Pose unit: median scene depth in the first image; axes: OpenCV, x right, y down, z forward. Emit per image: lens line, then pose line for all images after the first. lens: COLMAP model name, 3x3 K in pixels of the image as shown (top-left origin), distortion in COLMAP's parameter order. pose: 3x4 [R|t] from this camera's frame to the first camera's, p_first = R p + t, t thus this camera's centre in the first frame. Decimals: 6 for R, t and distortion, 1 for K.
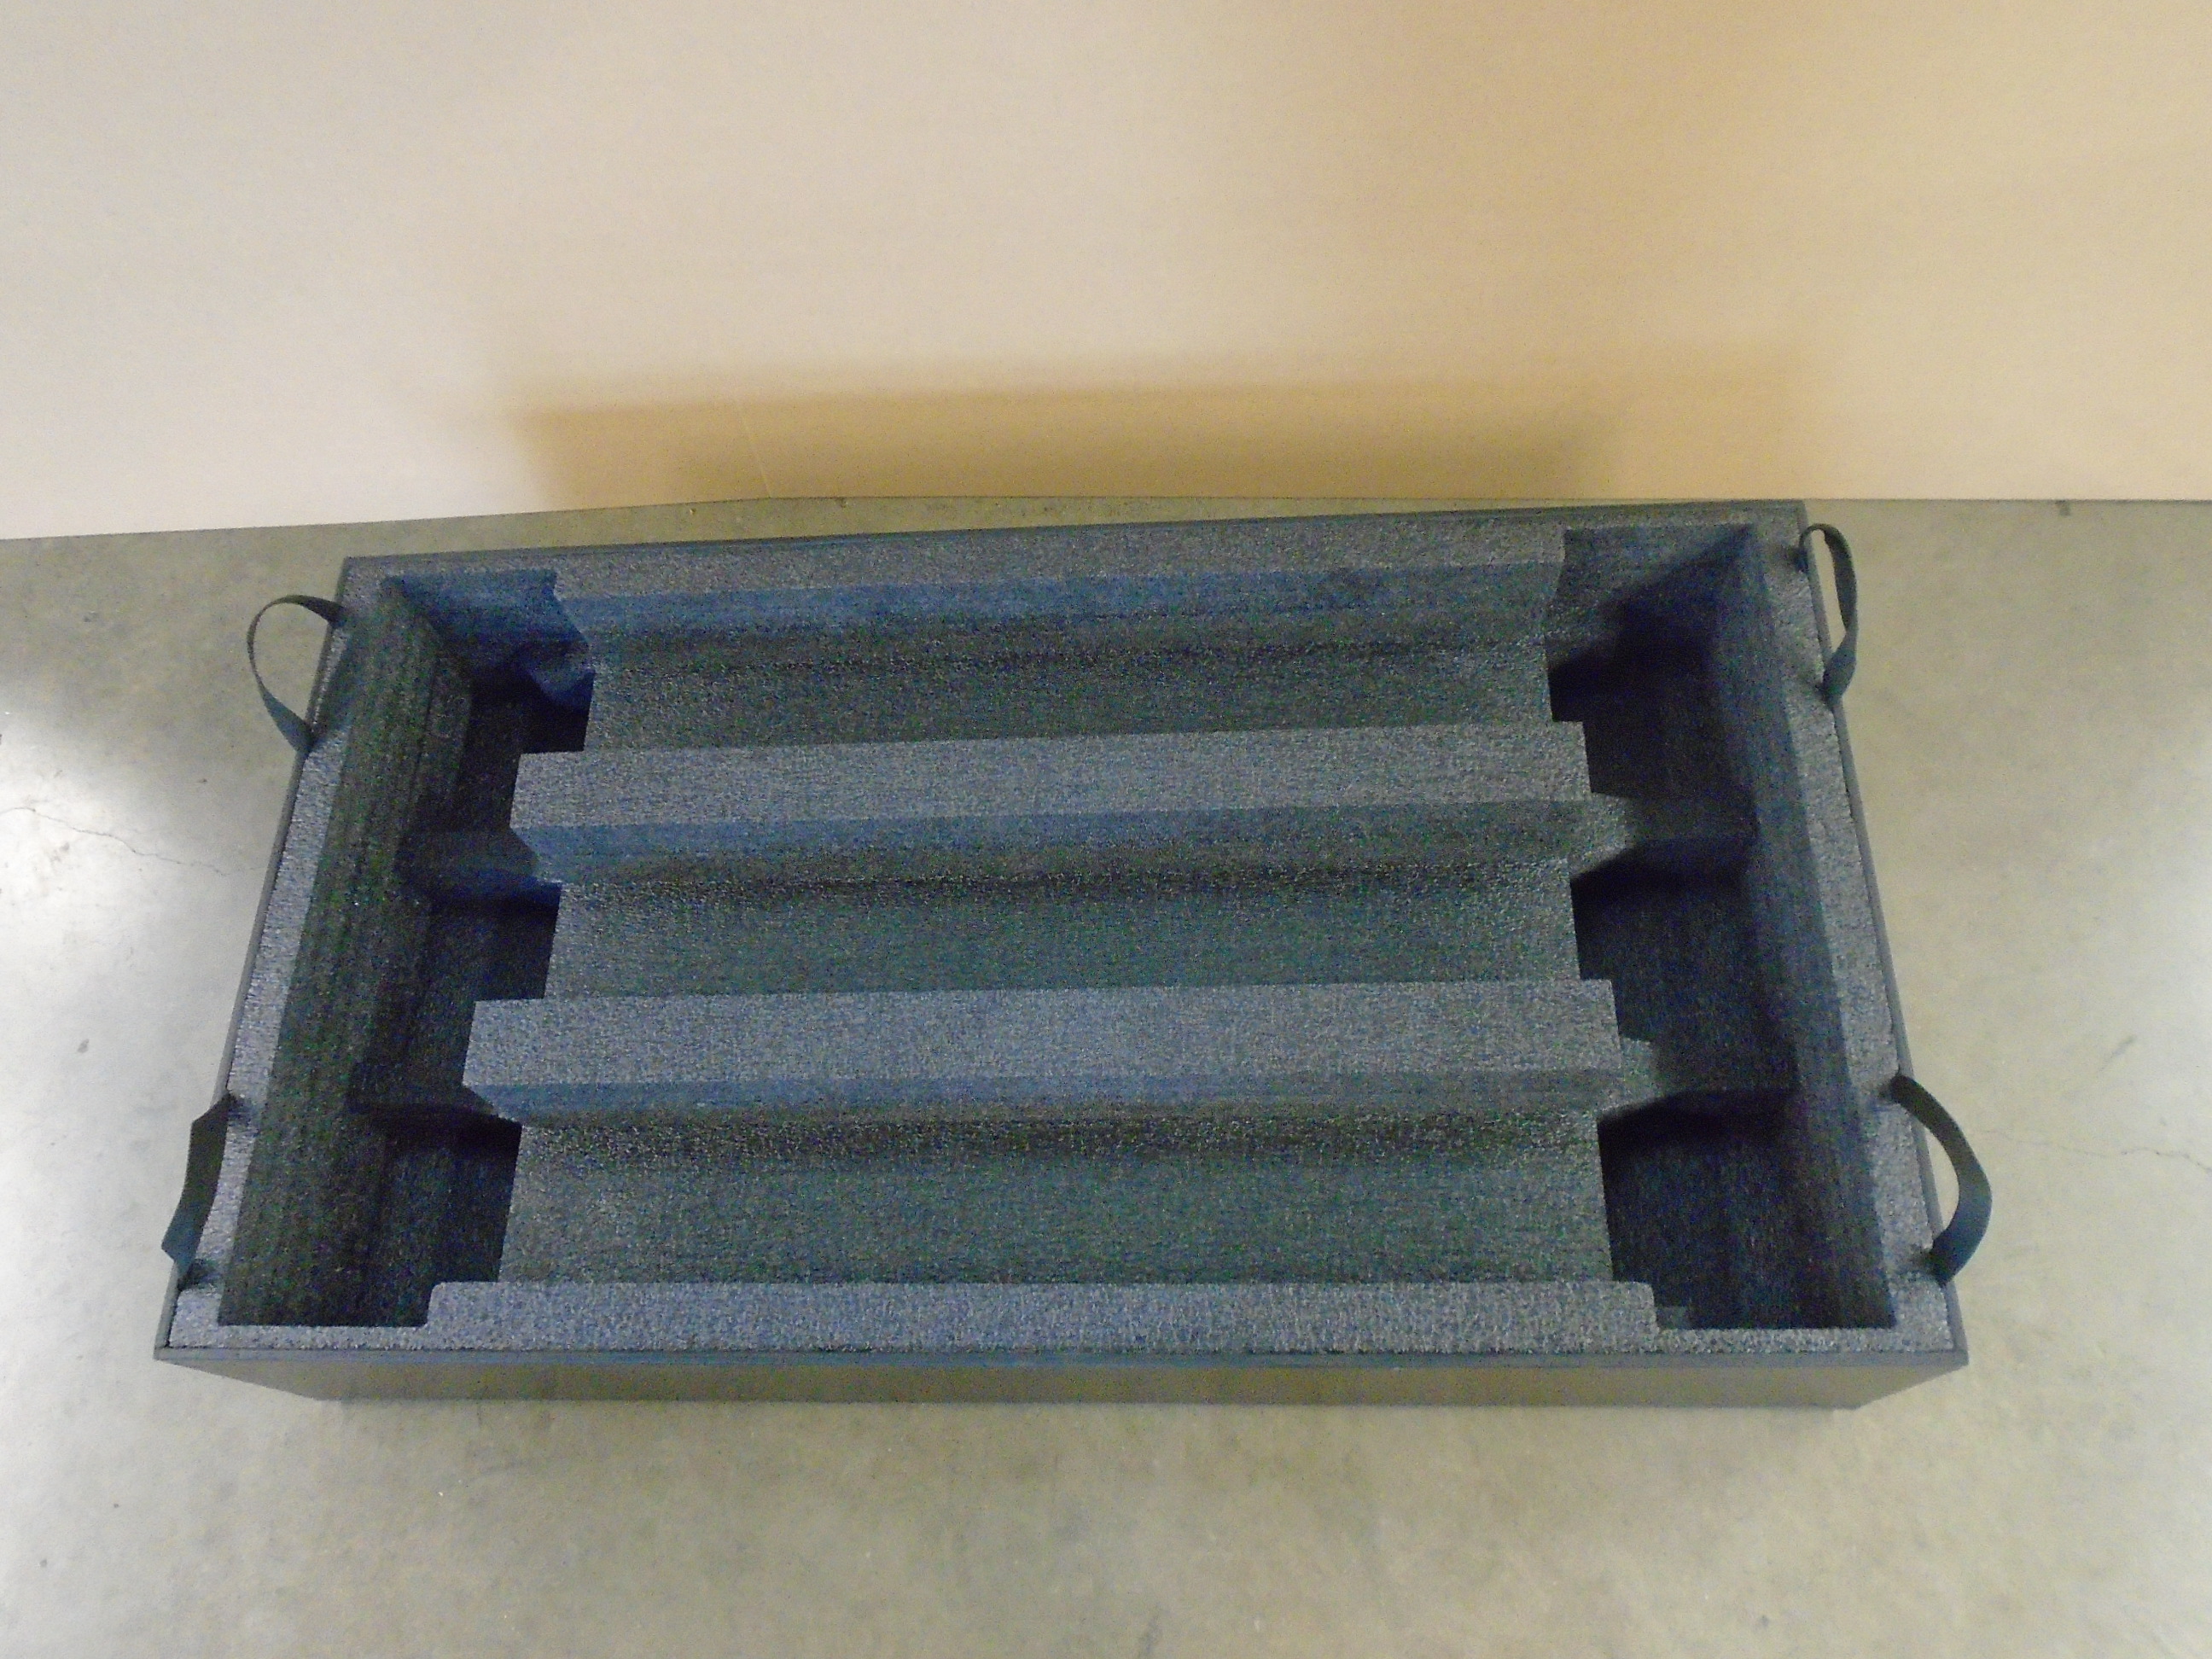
lens RADIAL K [[1697.2, 0, 1106.0], [0, 1697.2, 829.5], [0, 0, 1]] dist [-0.010859, -0.000665]
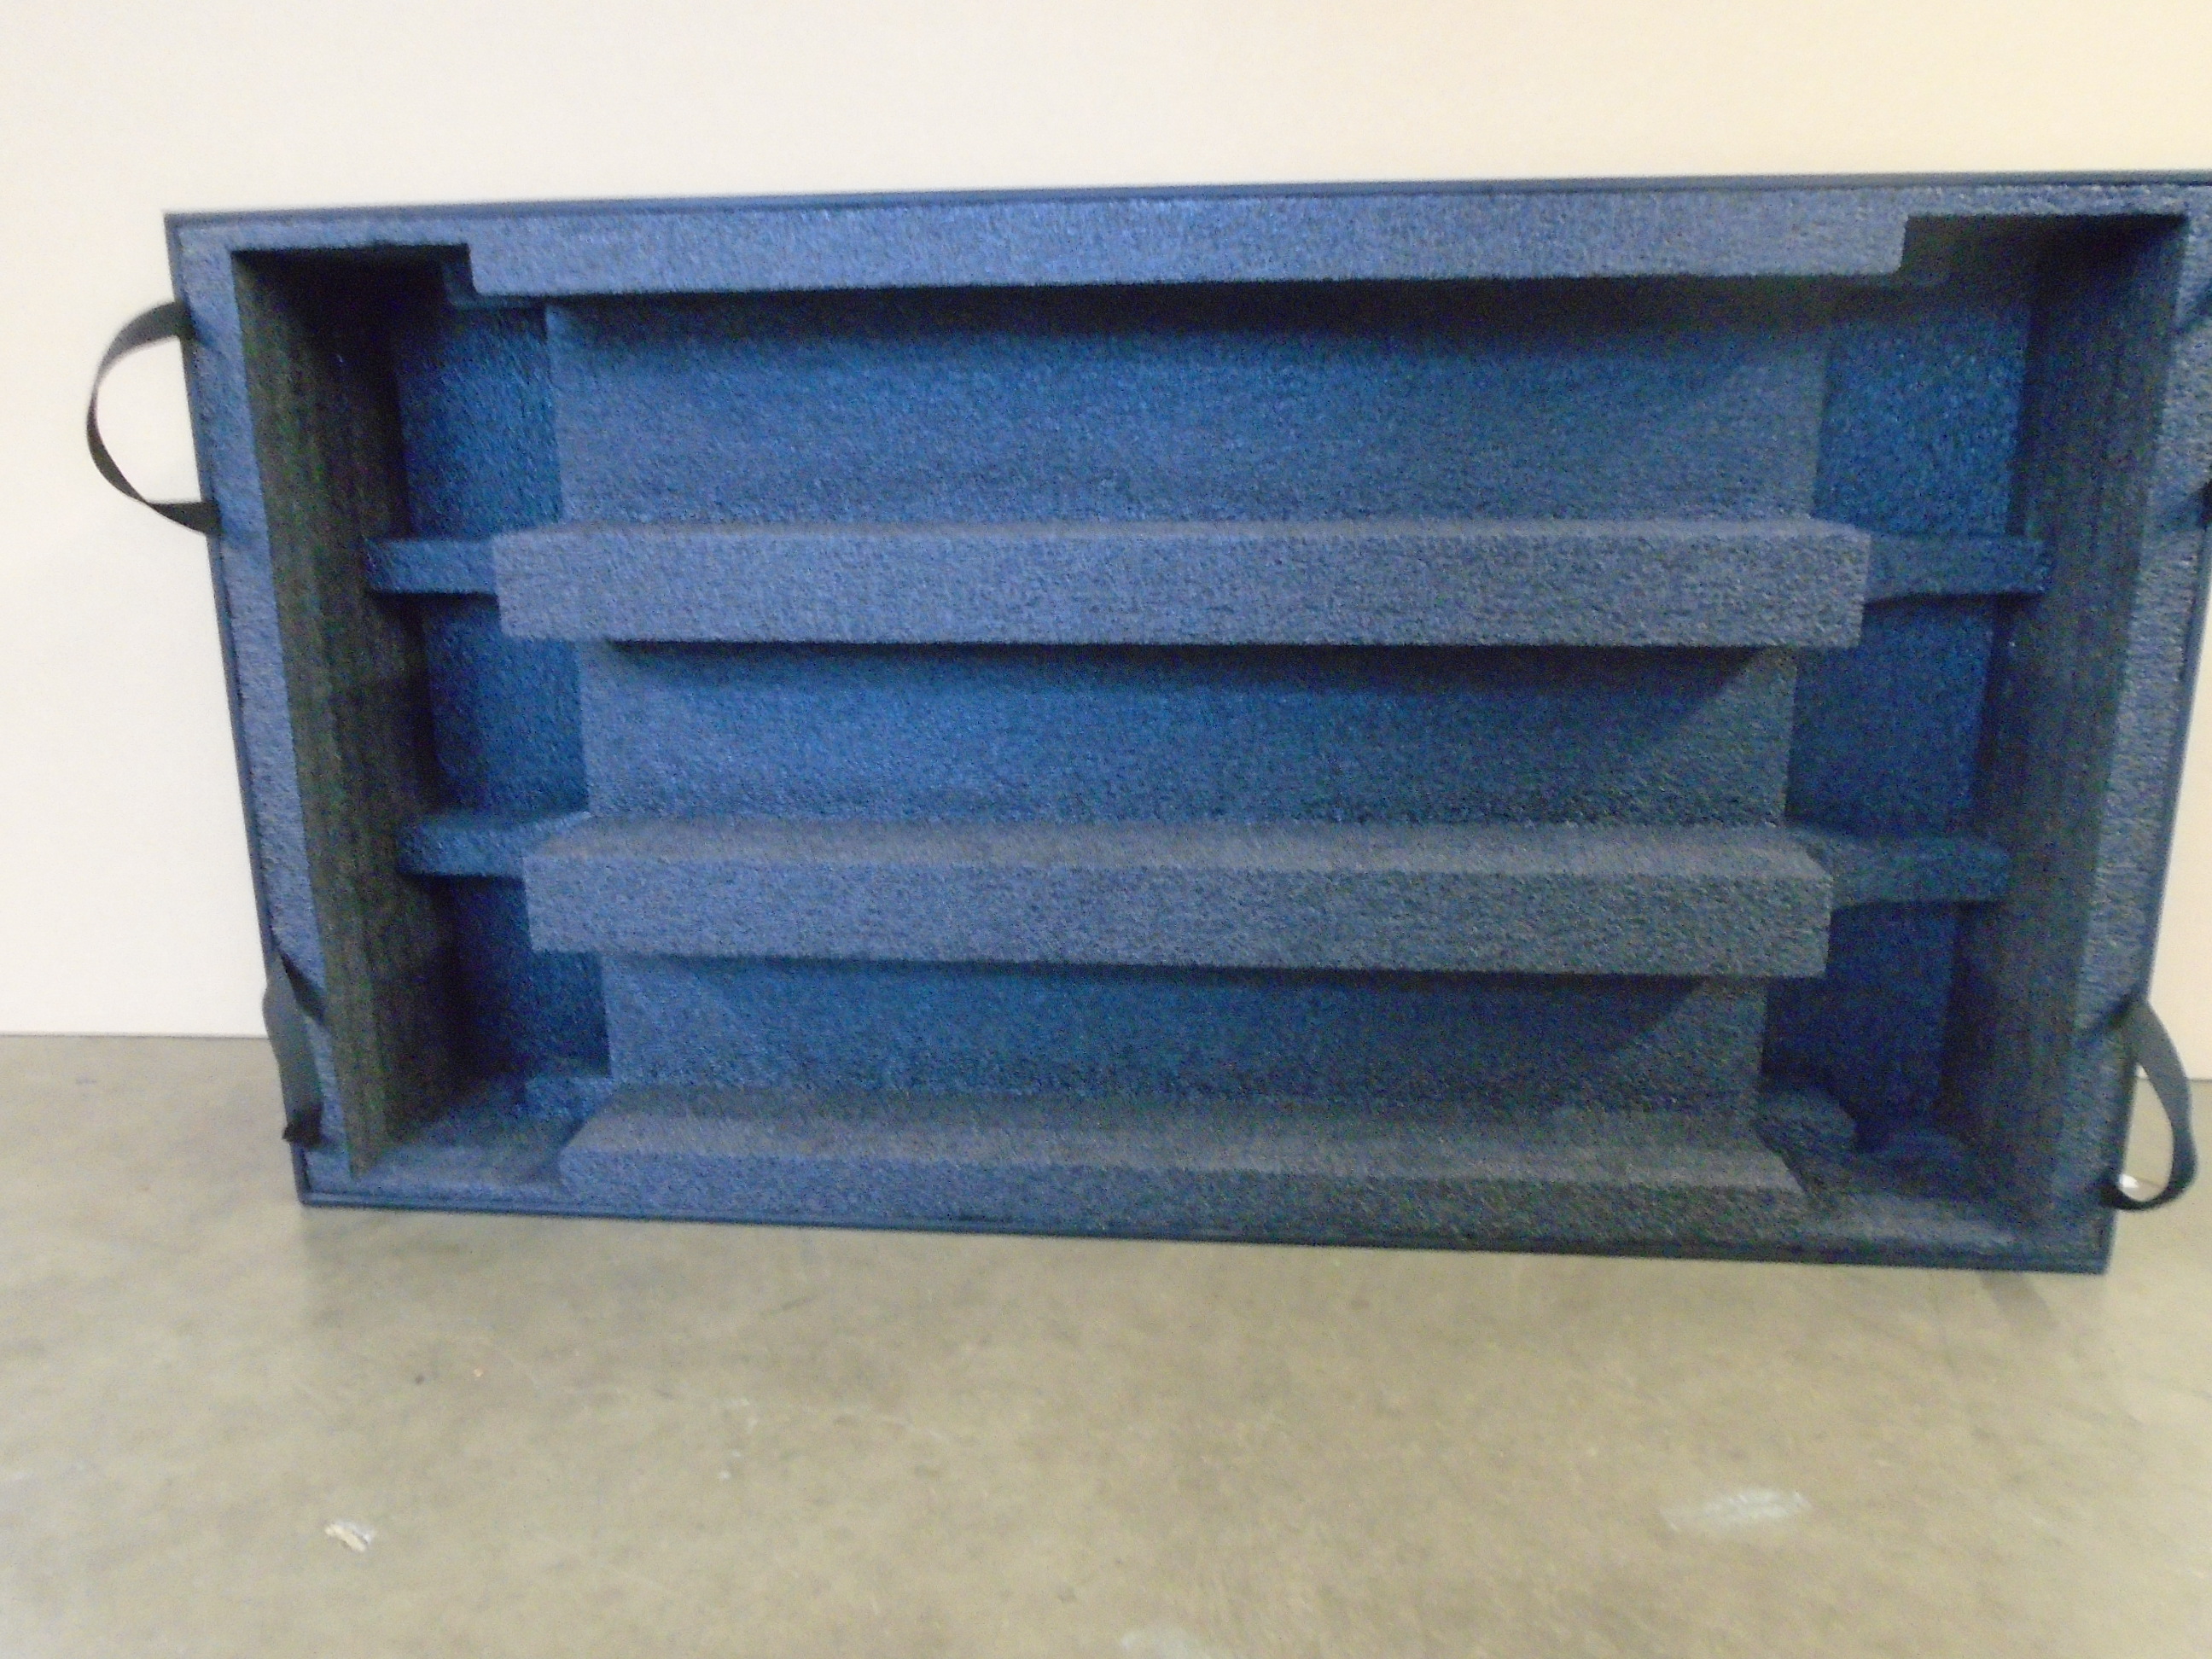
lens RADIAL K [[1697.2, 0, 1106.0], [0, 1697.2, 829.5], [0, 0, 1]] dist [-0.010859, -0.000665]
pose [[0.999512, -0.029875, -0.009154, -0.063153], [0.028794, 0.766945, 0.641066, -0.472095], [-0.012131, -0.641017, 0.767431, 0.335256]]
